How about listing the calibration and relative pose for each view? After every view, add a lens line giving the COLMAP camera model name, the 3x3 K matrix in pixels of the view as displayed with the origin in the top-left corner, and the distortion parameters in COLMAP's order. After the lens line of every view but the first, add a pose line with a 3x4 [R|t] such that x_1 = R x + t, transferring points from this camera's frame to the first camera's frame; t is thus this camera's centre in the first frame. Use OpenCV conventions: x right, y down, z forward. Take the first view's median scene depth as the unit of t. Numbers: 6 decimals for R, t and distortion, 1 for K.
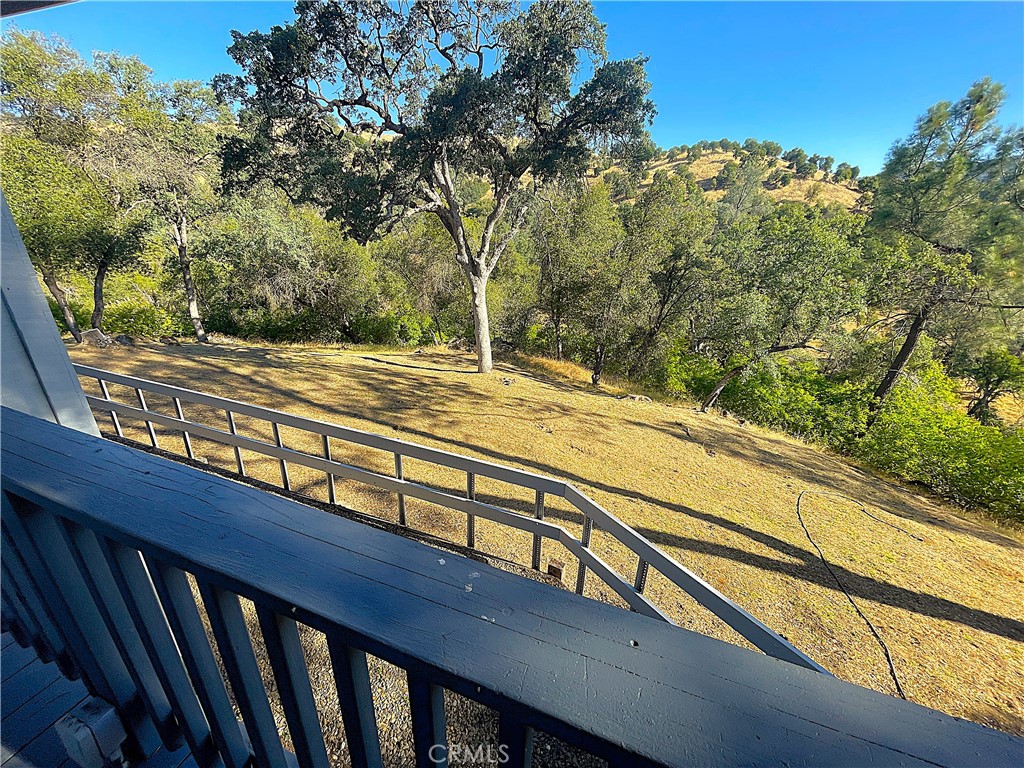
lens RADIAL K [[413.2, 0, 509.1], [0, 413.2, 380.9], [0, 0, 1]] dist [-0.004325, -0.000745]
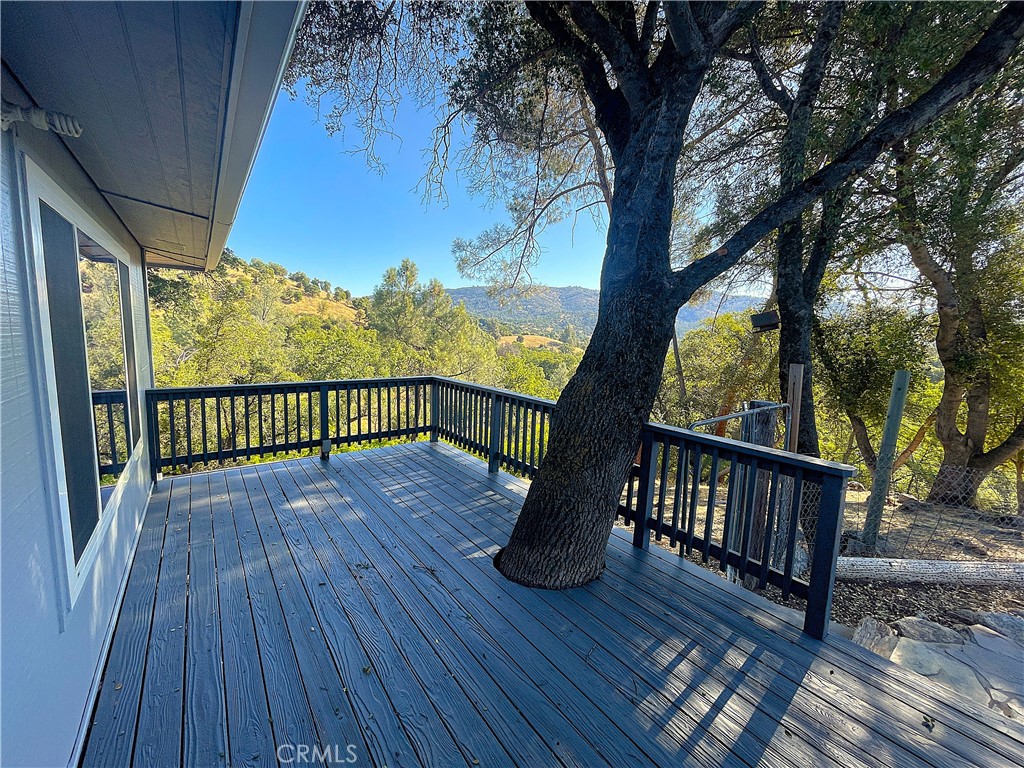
lens RADIAL K [[413.2, 0, 511.8], [0, 413.2, 381.8], [0, 0, 1]] dist [-0.004325, -0.000745]
pose [[0.523388, -0.103806, 0.845748, -0.203230], [0.306141, 0.949187, -0.072953, 0.059330], [-0.795200, 0.297101, 0.528572, -0.183122]]
